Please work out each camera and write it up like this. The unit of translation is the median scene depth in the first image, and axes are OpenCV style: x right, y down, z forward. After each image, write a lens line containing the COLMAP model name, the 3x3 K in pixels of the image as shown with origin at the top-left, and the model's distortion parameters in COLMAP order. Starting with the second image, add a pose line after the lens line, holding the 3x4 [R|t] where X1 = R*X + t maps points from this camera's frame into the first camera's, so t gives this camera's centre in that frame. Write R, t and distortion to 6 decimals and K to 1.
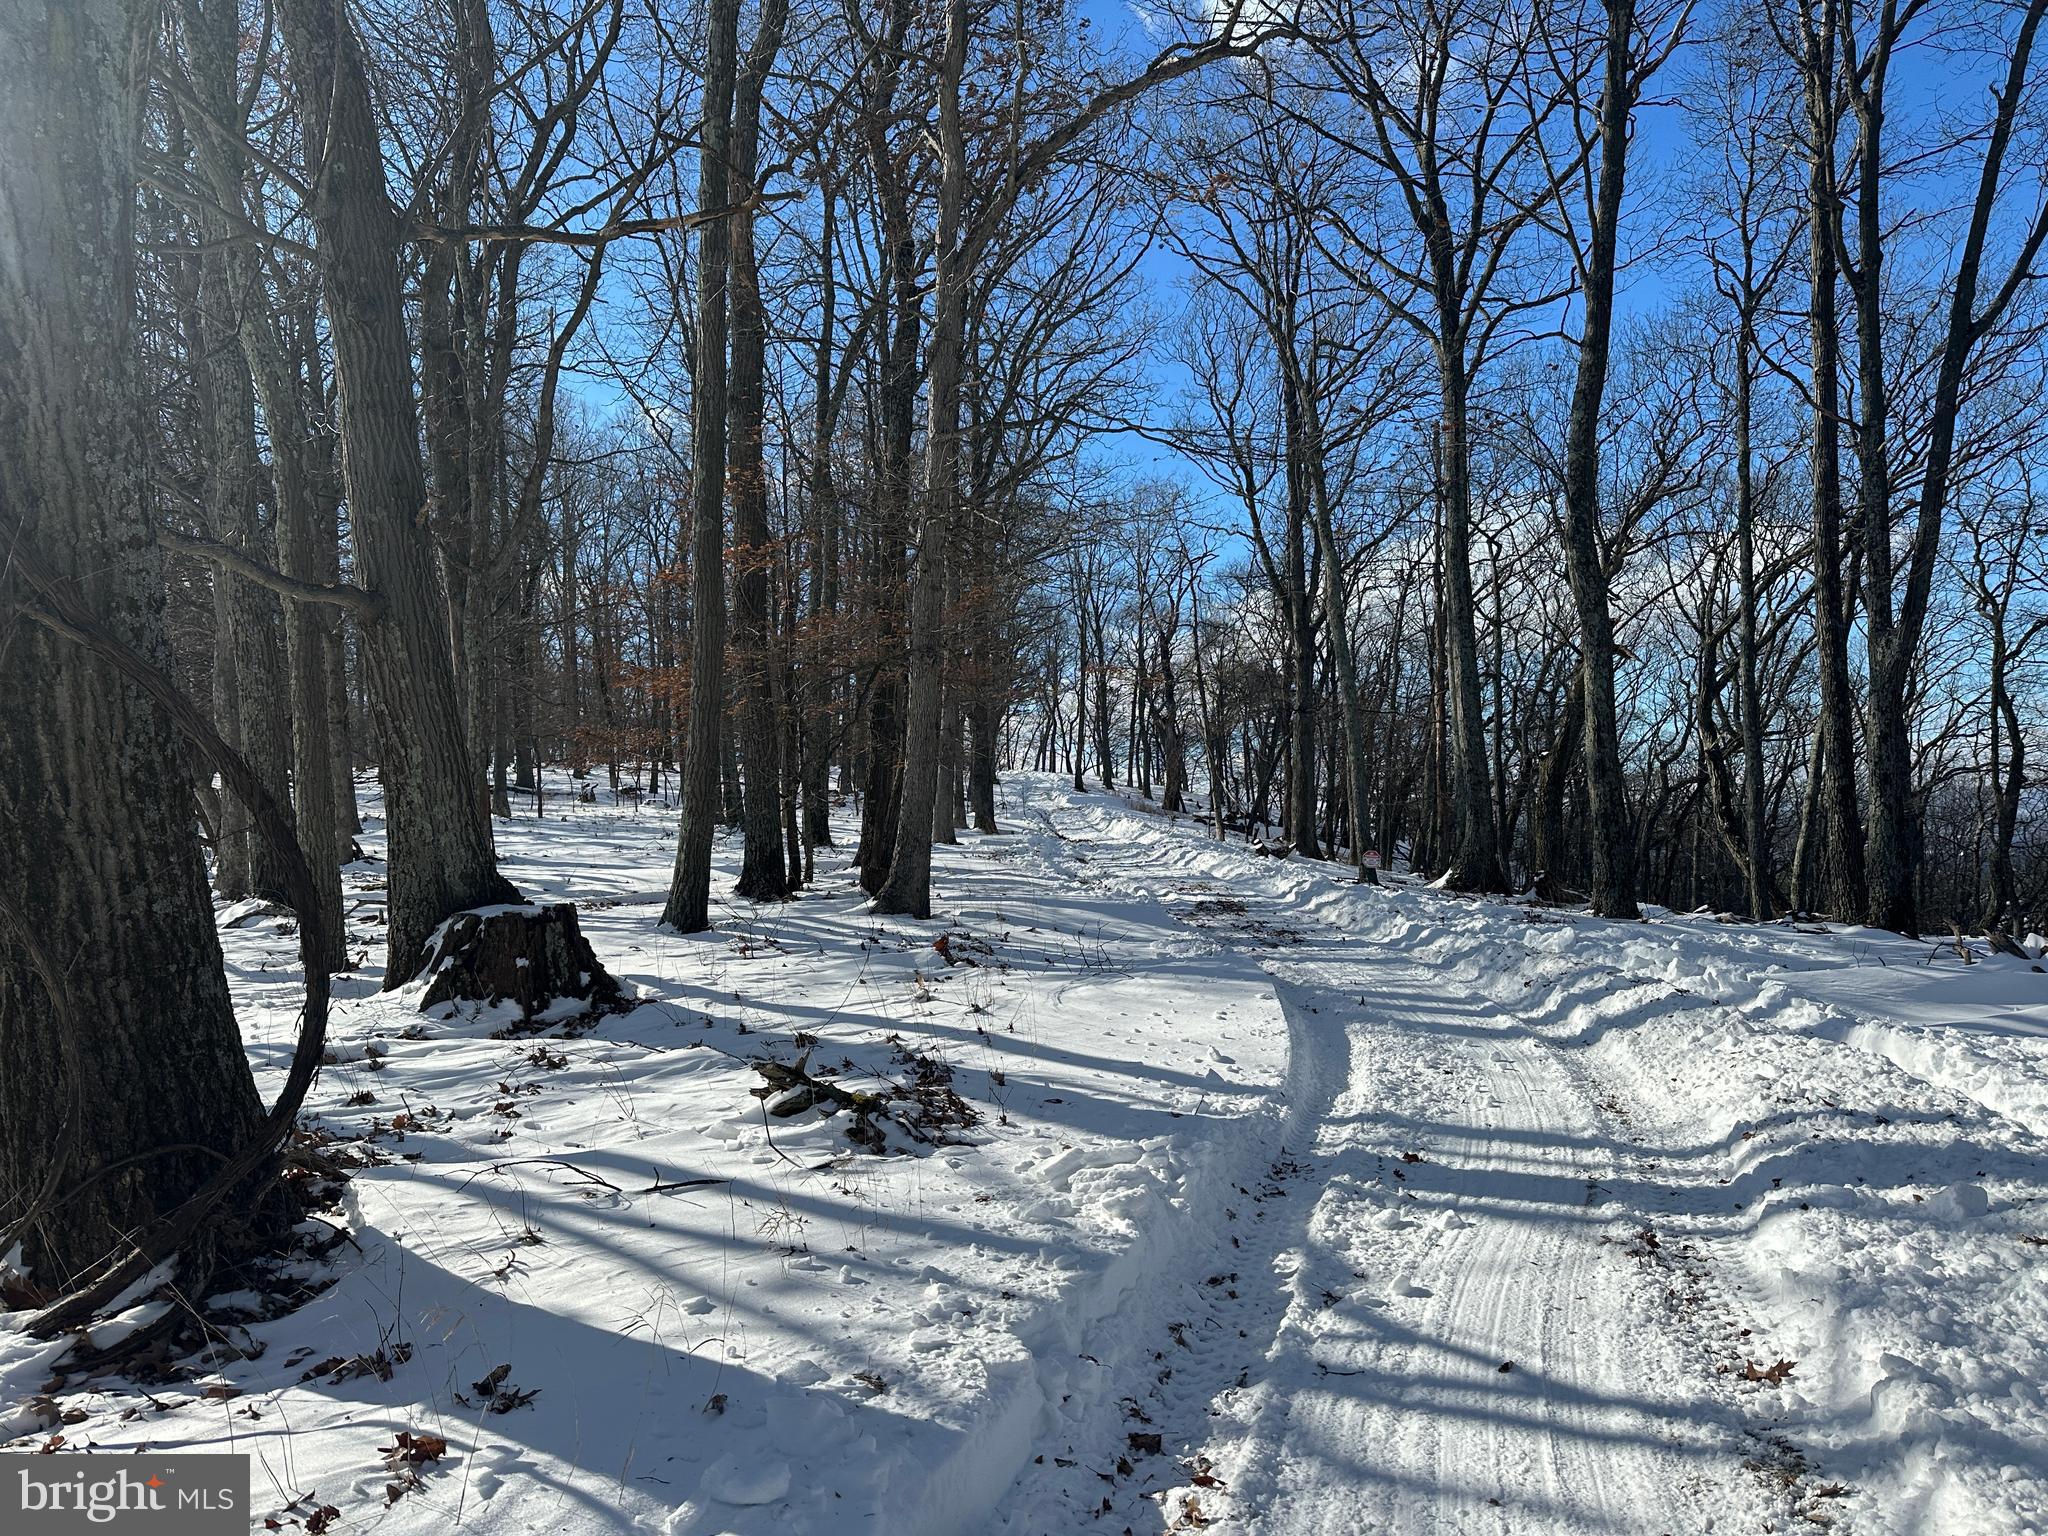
lens RADIAL K [[1417.2, 0, 1016.6], [0, 1417.2, 762.9], [0, 0, 1]] dist [0.094418, -0.118173]
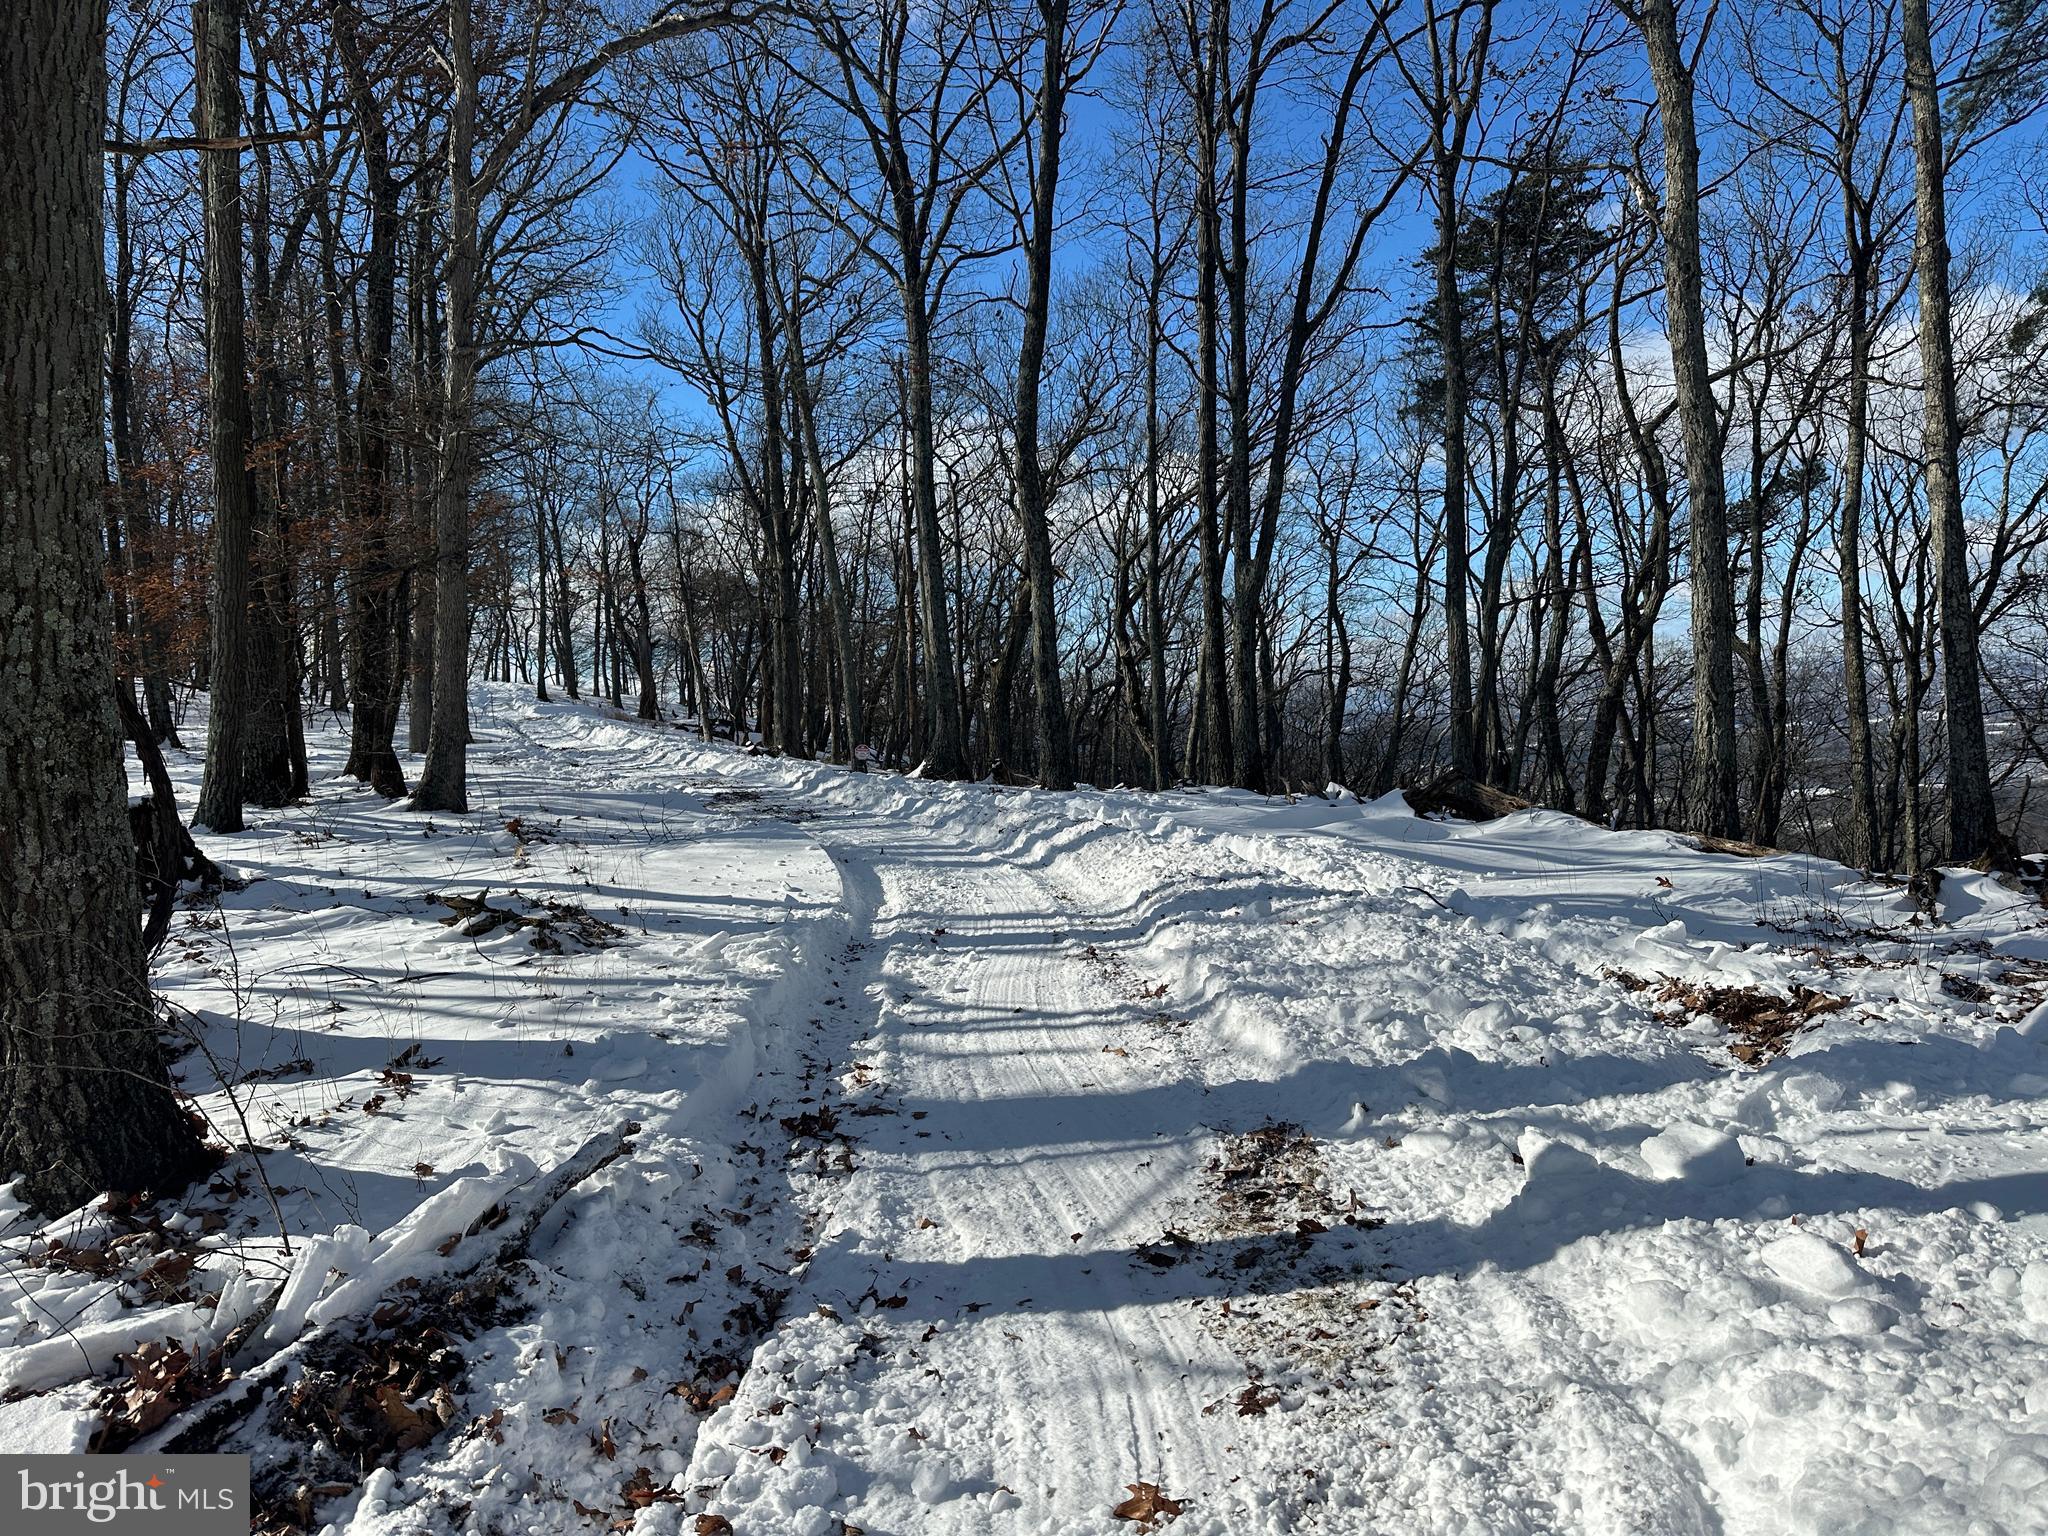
lens RADIAL K [[1417.2, 0, 1016.6], [0, 1417.2, 762.9], [0, 0, 1]] dist [0.094418, -0.118173]
pose [[0.931179, -0.030671, 0.363270, -0.055902], [0.007765, 0.997897, 0.064350, 0.004899], [-0.364480, -0.057101, 0.929459, -0.115315]]
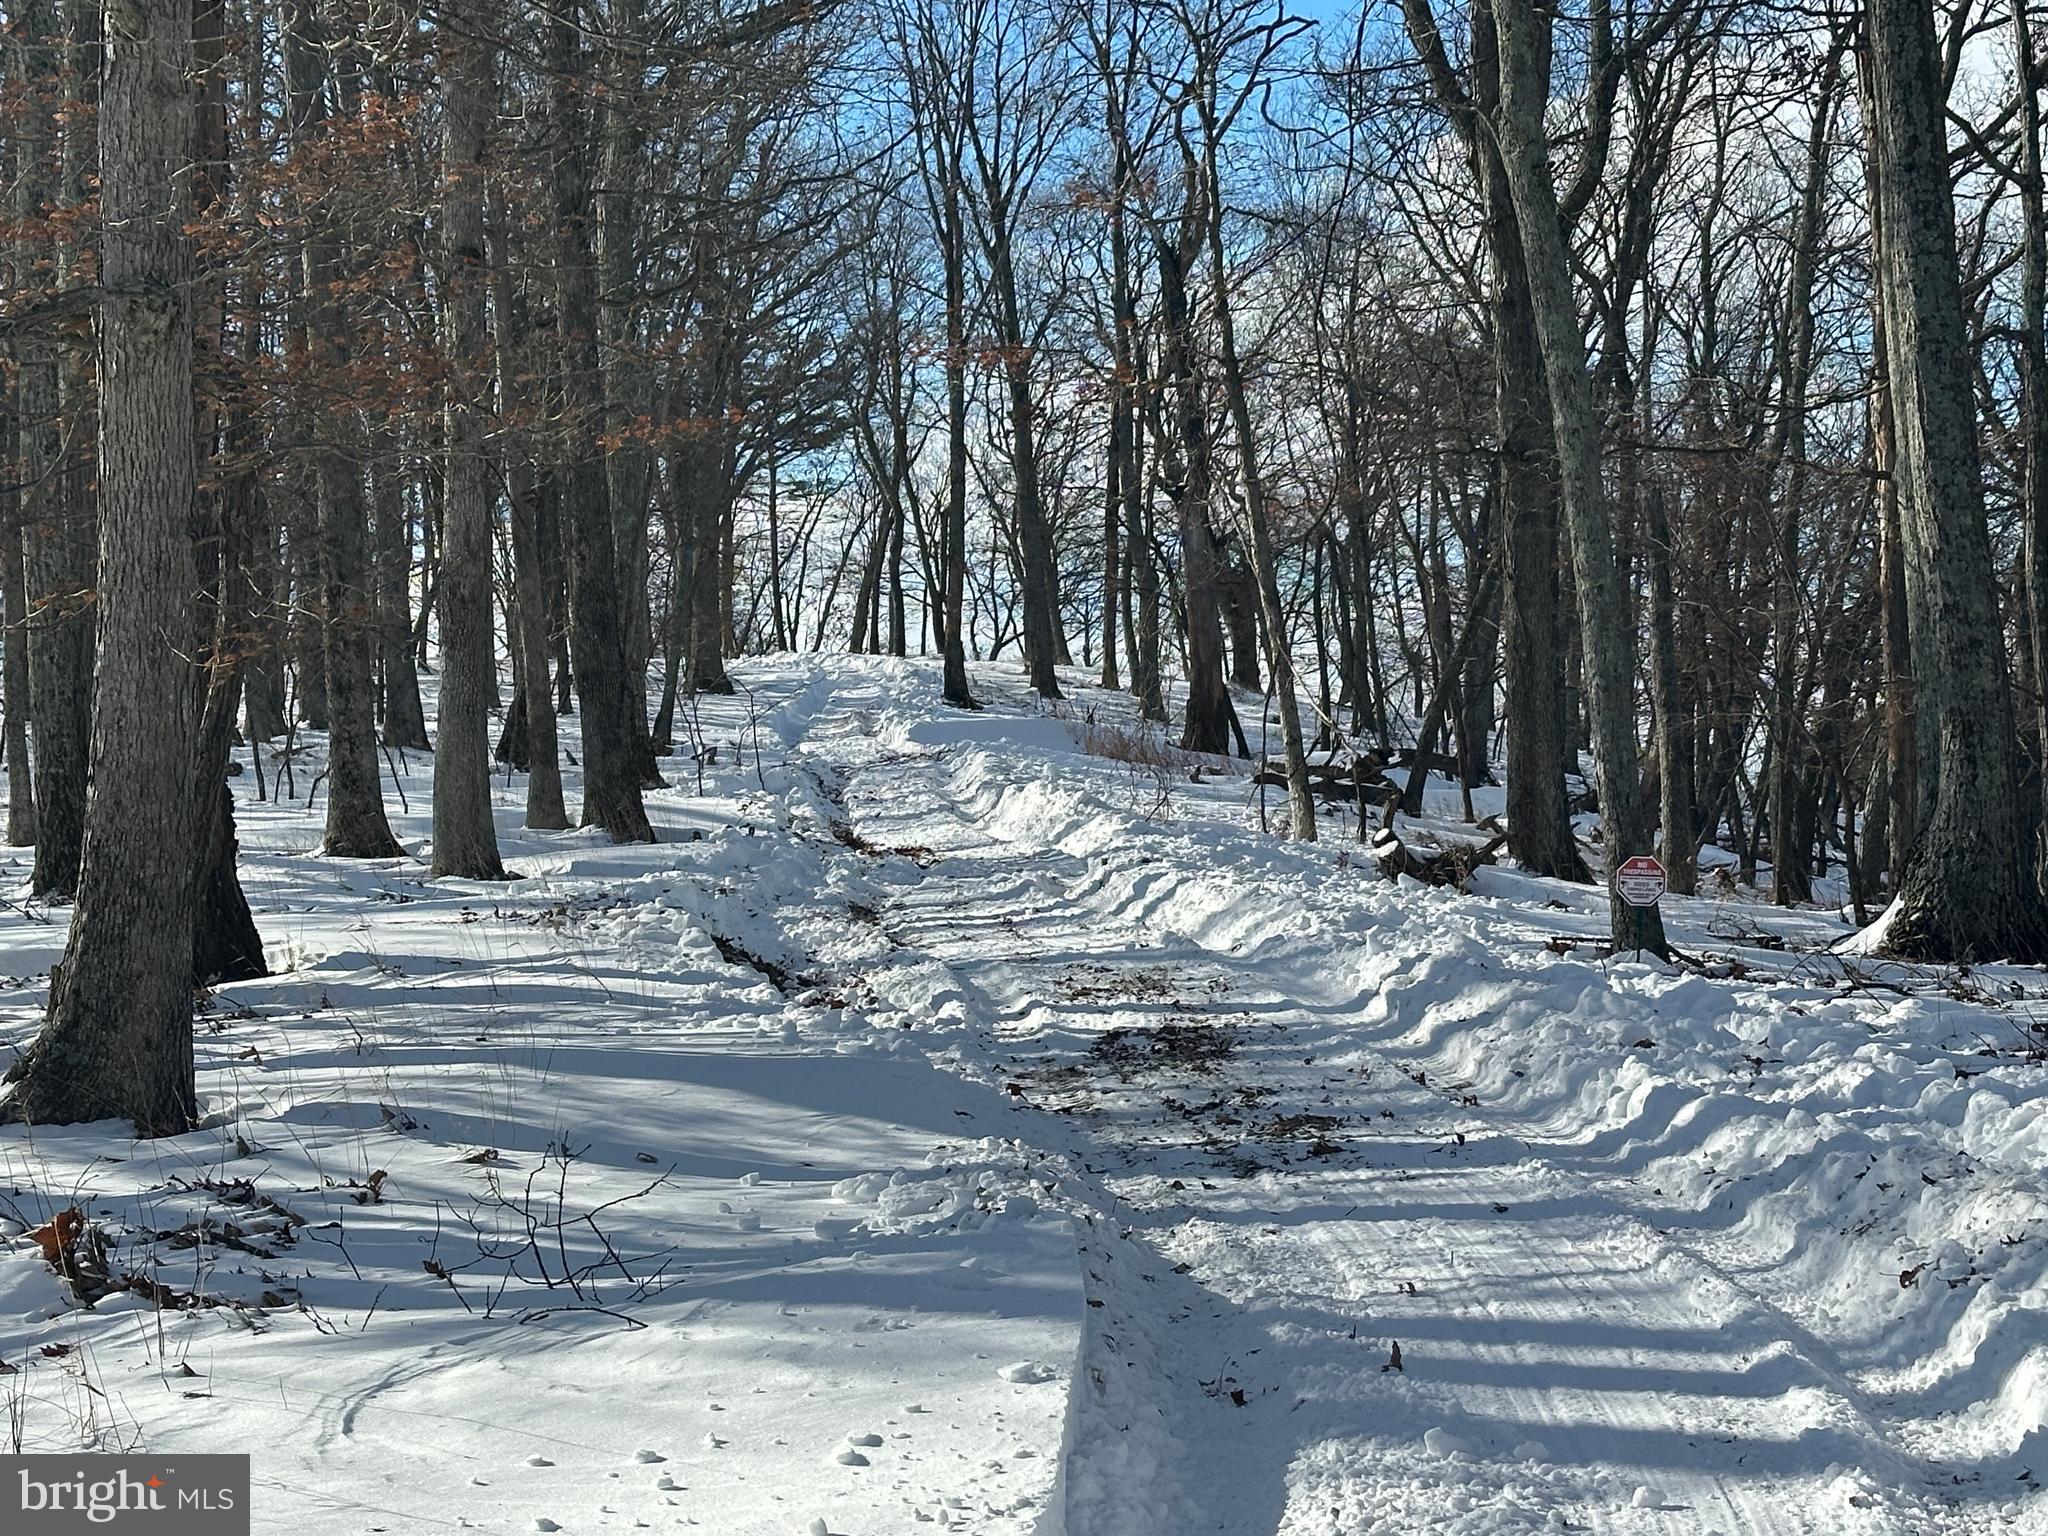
lens RADIAL K [[3944.4, 0, 1229.6], [0, 3944.4, 766.1], [0, 0, 1]] dist [0.169403, 0.082719]
pose [[0.994731, -0.033437, 0.096909, 0.069756], [0.029973, 0.998866, 0.036986, 0.002122], [-0.098036, -0.033886, 0.994606, 0.079074]]
